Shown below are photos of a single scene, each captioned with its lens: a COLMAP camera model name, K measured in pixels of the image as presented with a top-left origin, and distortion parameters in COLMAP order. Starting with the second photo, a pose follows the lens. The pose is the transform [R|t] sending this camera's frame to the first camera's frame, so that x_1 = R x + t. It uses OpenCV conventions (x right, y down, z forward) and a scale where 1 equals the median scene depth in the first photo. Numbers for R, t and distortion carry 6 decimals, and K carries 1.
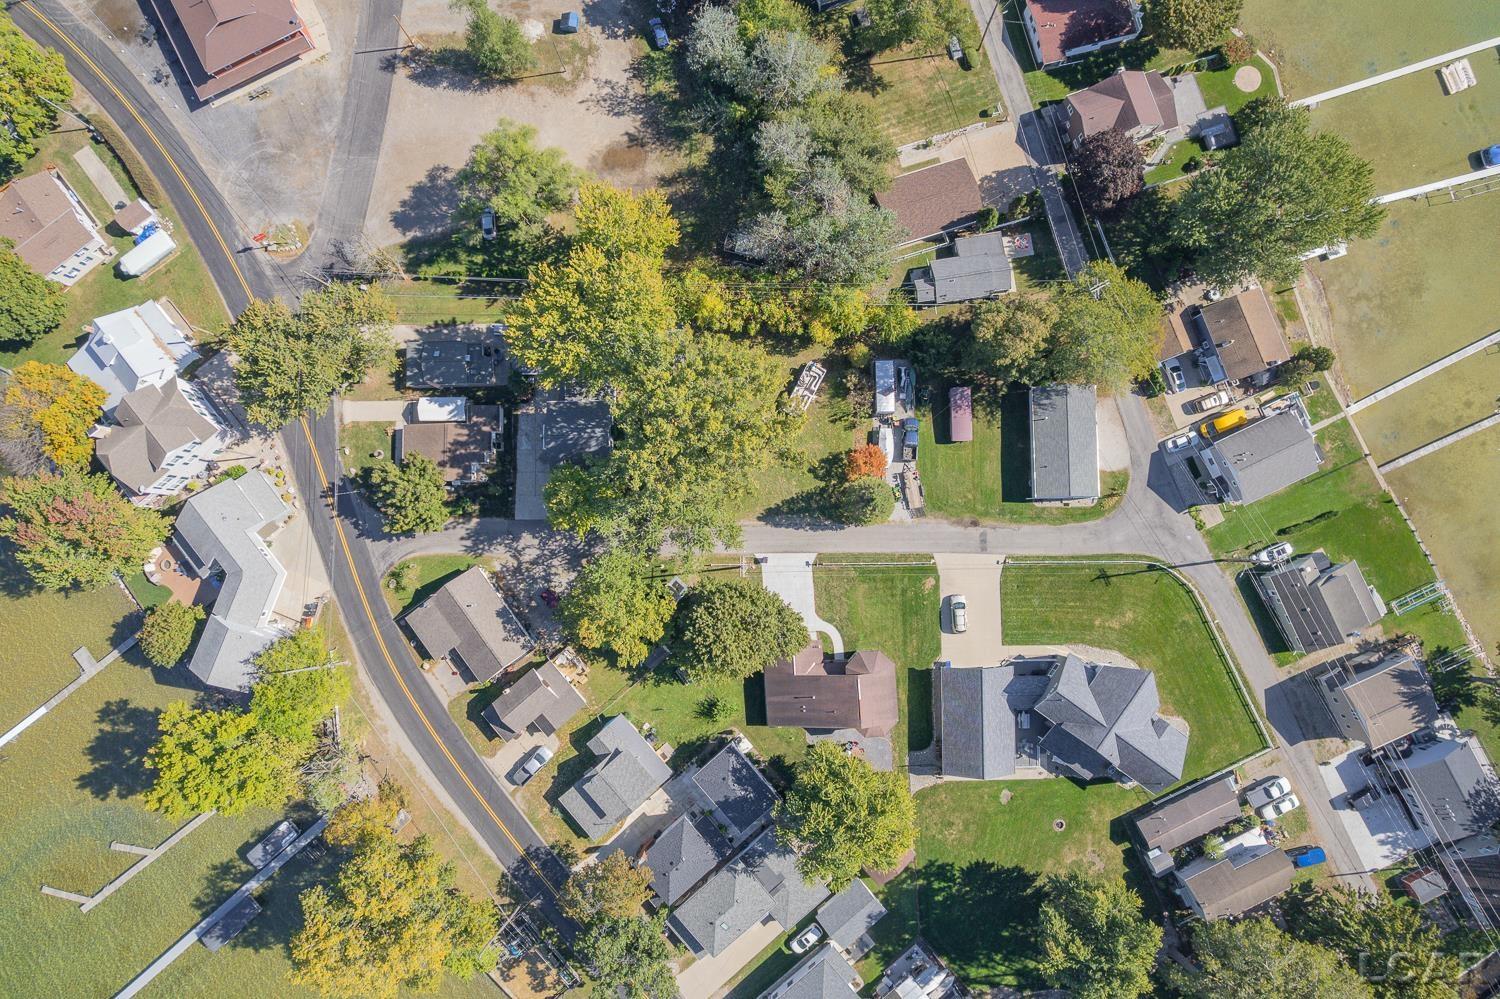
lens RADIAL K [[967.8, 0, 758.7], [0, 967.8, 511.1], [0, 0, 1]] dist [-0.083125, 0.077368]
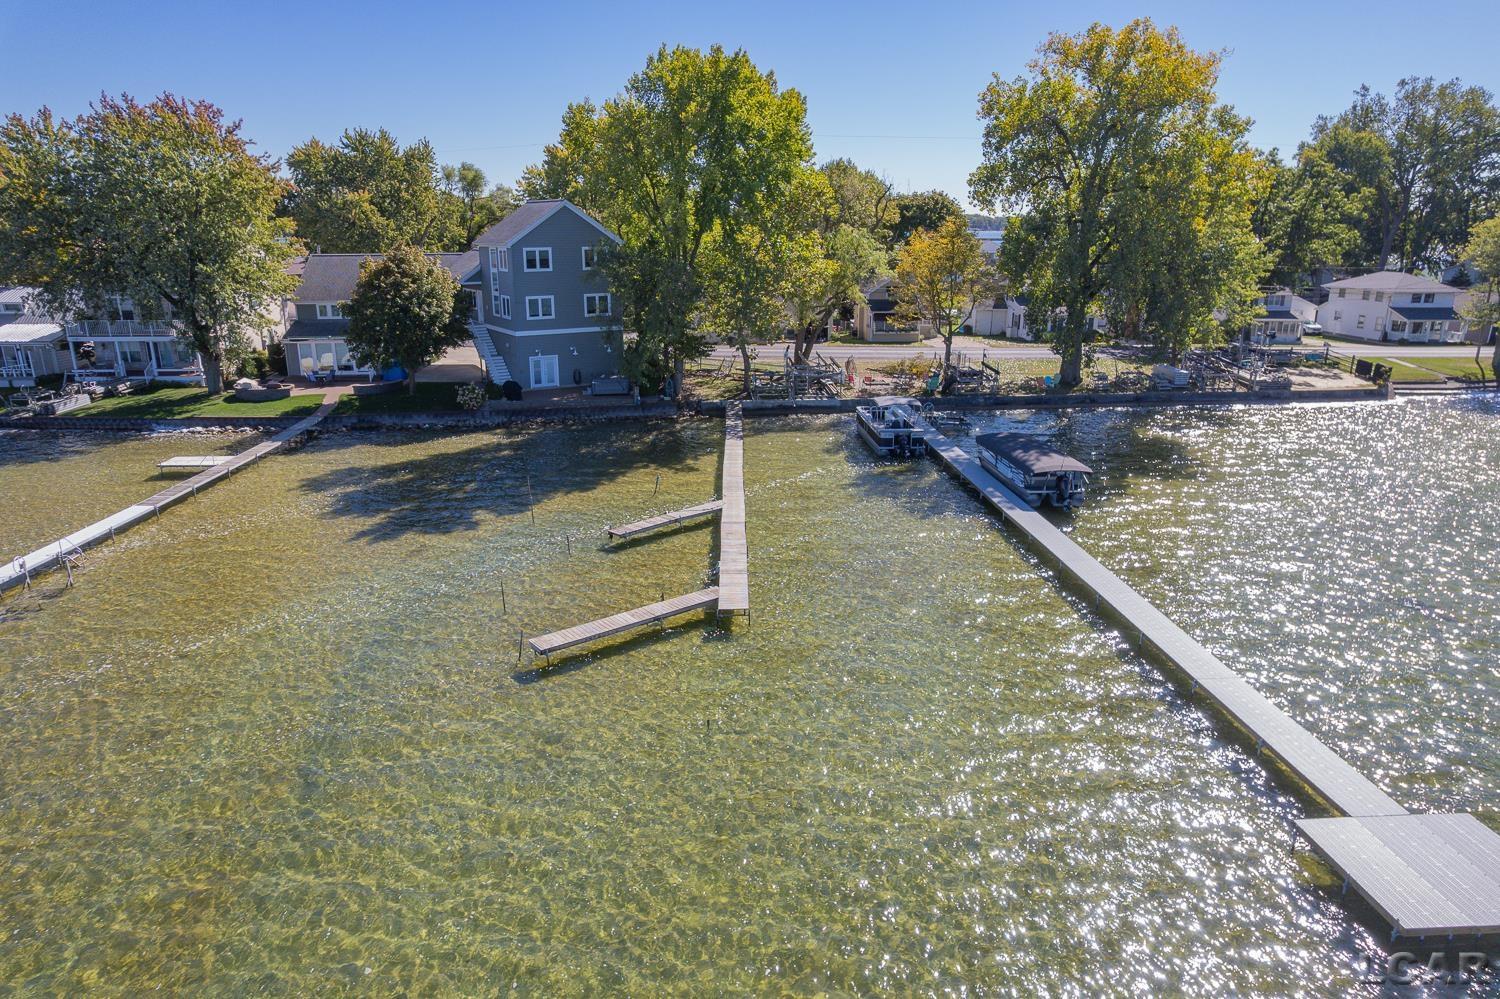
lens RADIAL K [[967.8, 0, 758.7], [0, 967.8, 511.1], [0, 0, 1]] dist [-0.083125, 0.077368]
pose [[0.593627, -0.223430, 0.773101, -0.875512], [0.803140, 0.225049, -0.551652, 0.544591], [-0.050730, 0.948384, 0.313041, 0.895765]]
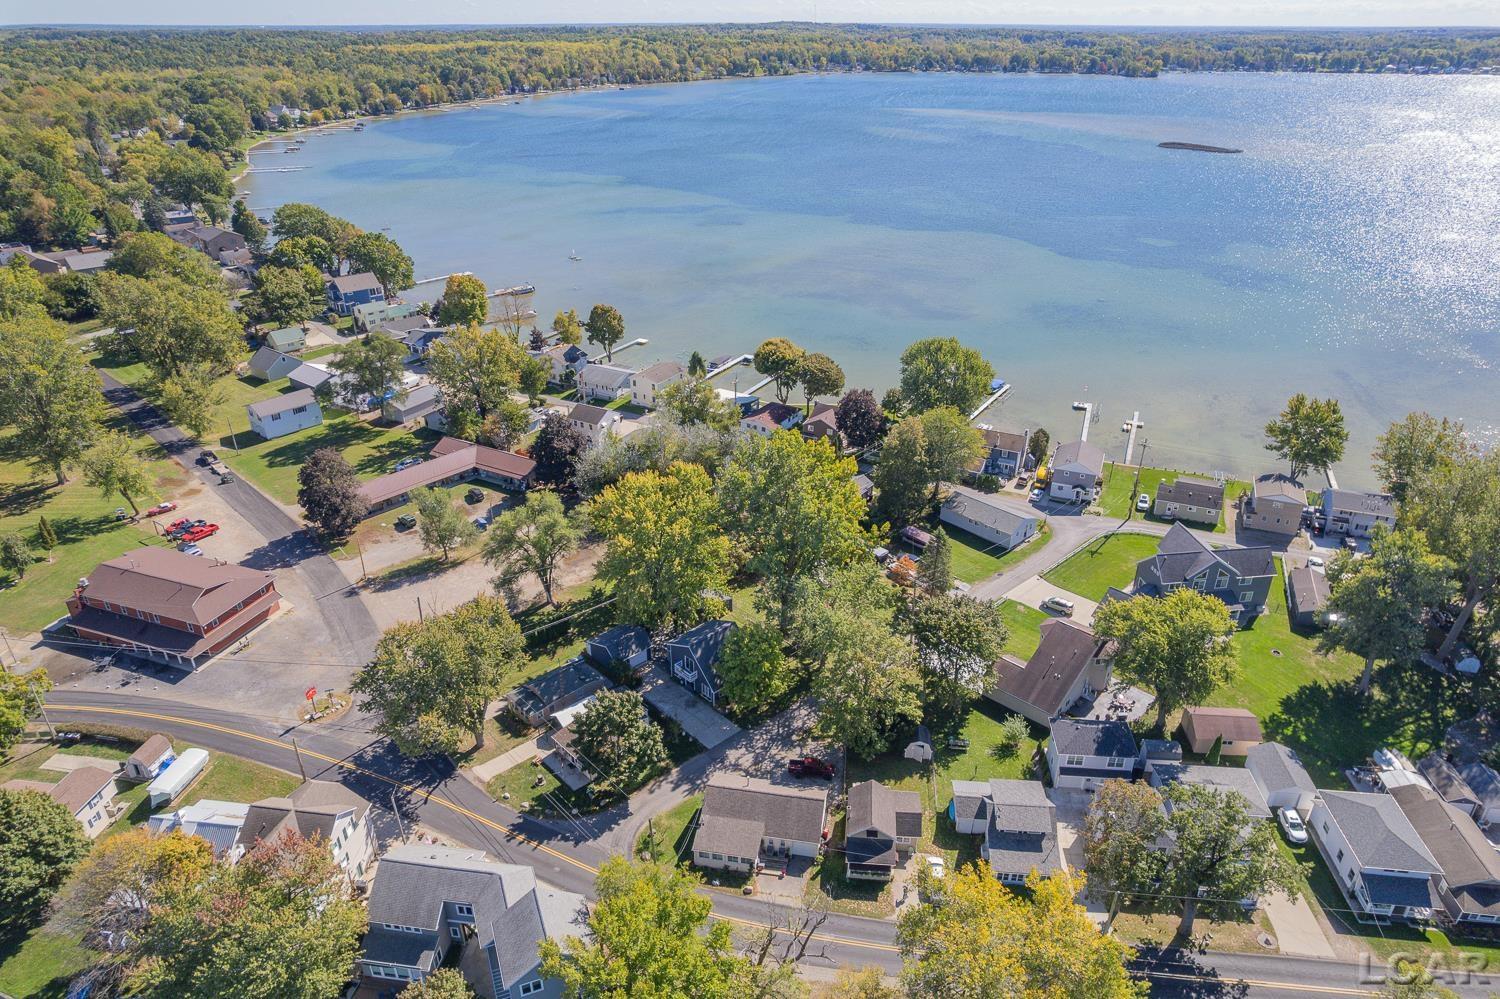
lens RADIAL K [[967.8, 0, 758.7], [0, 967.8, 511.1], [0, 0, 1]] dist [-0.083125, 0.077368]
pose [[0.727085, -0.309025, 0.613067, -0.715379], [0.685029, 0.385904, -0.617910, 0.523763], [-0.045635, 0.869242, 0.492276, 0.350142]]
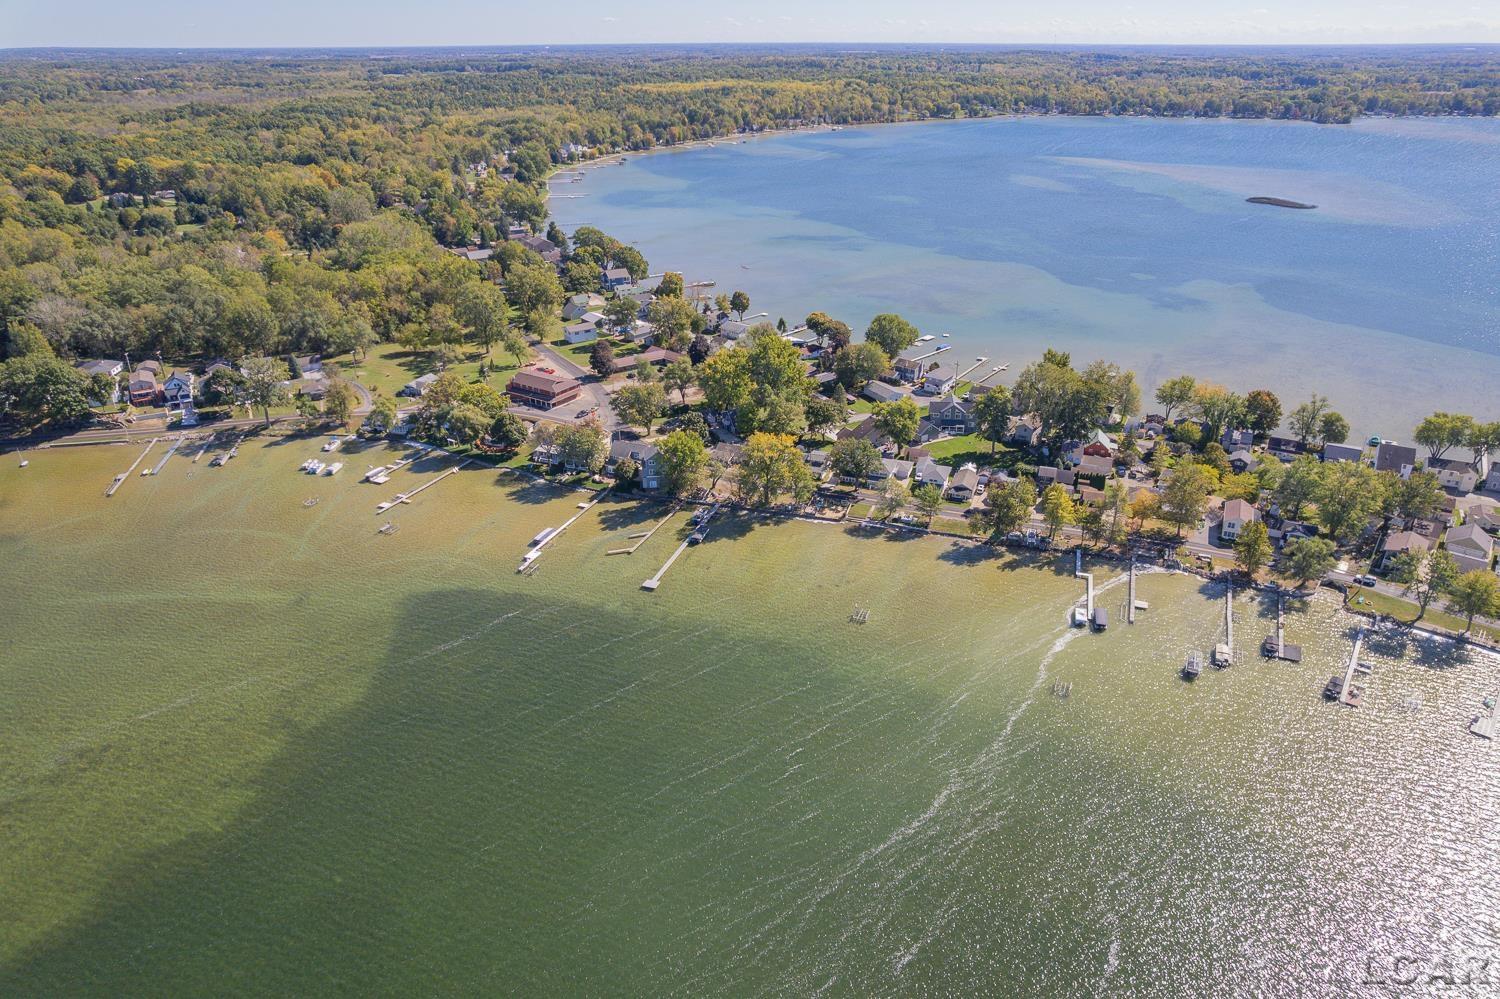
lens RADIAL K [[962.2, 0, 760.0], [0, 962.2, 501.0], [0, 0, 1]] dist [-0.083479, 0.079838]
pose [[0.867140, -0.214141, 0.449680, -1.360228], [0.496977, 0.431648, -0.752791, 2.039339], [-0.032900, 0.876256, 0.480722, -0.090329]]
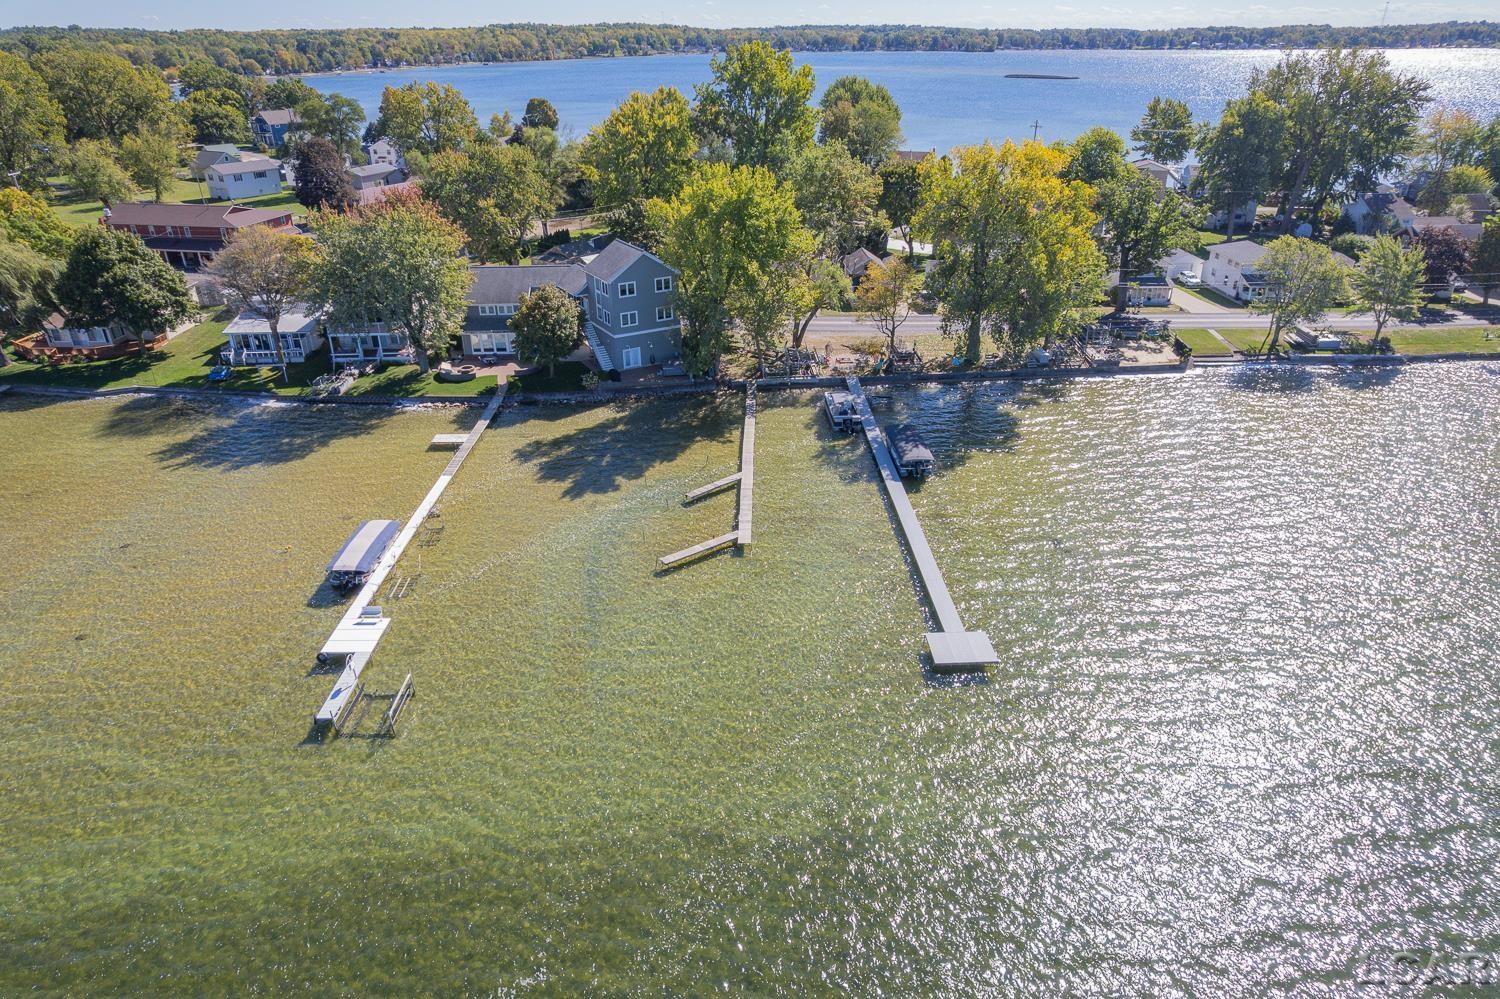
lens RADIAL K [[962.2, 0, 760.0], [0, 962.2, 501.0], [0, 0, 1]] dist [-0.083479, 0.079838]
pose [[0.619244, -0.346977, 0.704374, -1.068776], [0.784152, 0.319568, -0.531960, 0.701244], [-0.040518, 0.881750, 0.469974, 0.718609]]
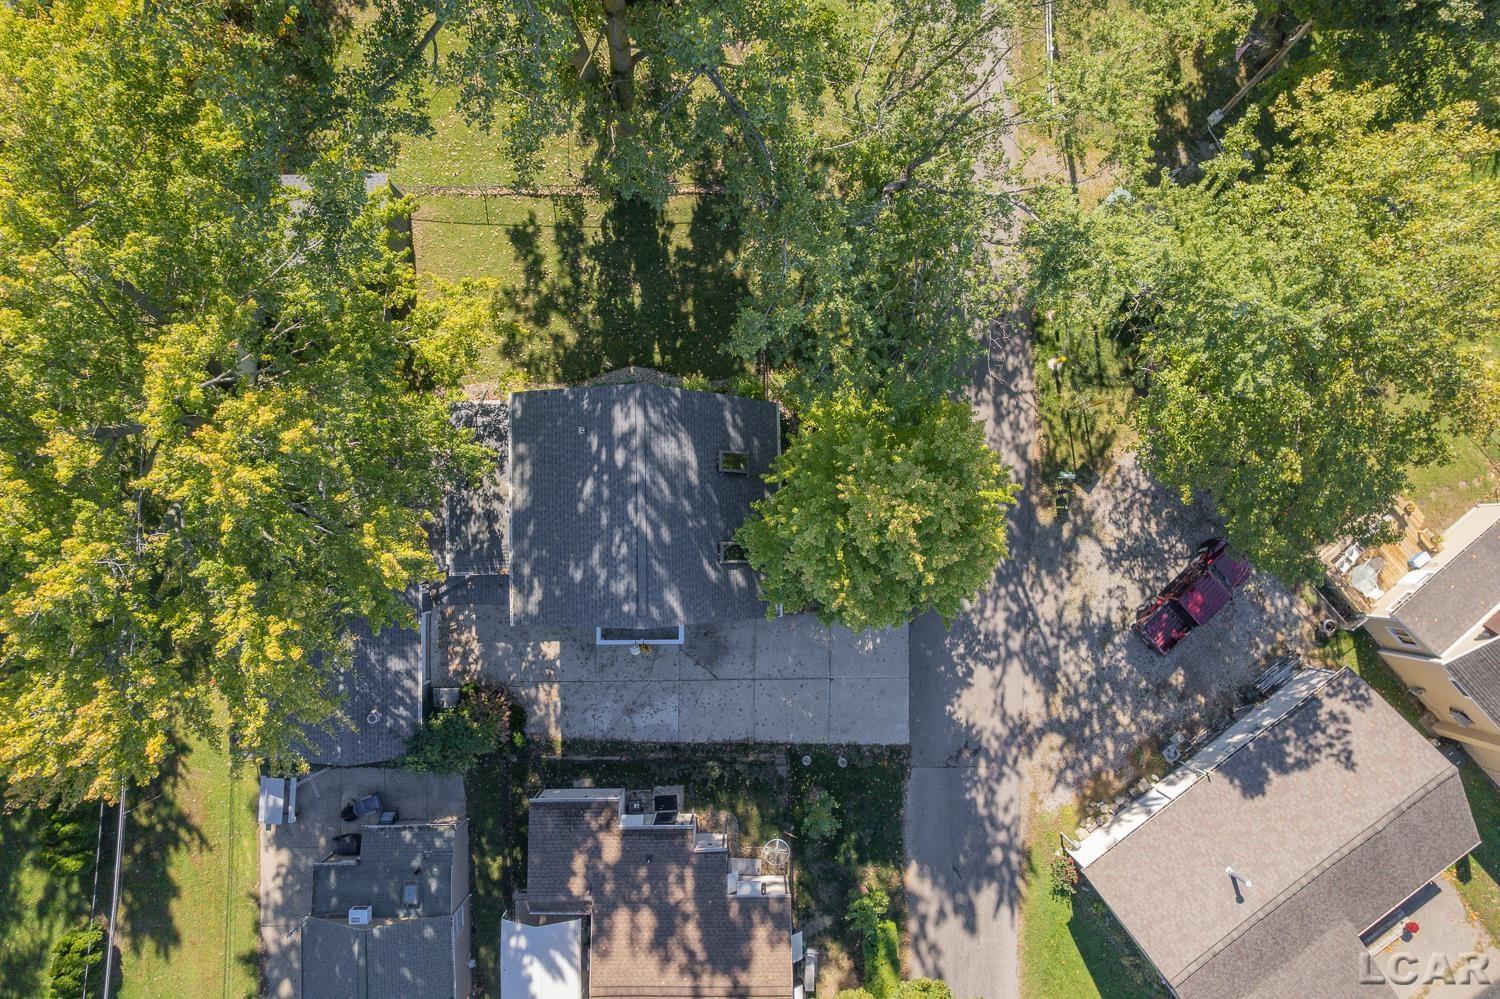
lens RADIAL K [[967.8, 0, 758.7], [0, 967.8, 511.1], [0, 0, 1]] dist [-0.083125, 0.077368]
pose [[0.001618, -0.999186, 0.040300, -0.192641], [0.997507, 0.004456, 0.070423, -0.061385], [-0.070546, 0.040085, 0.996703, 0.700050]]
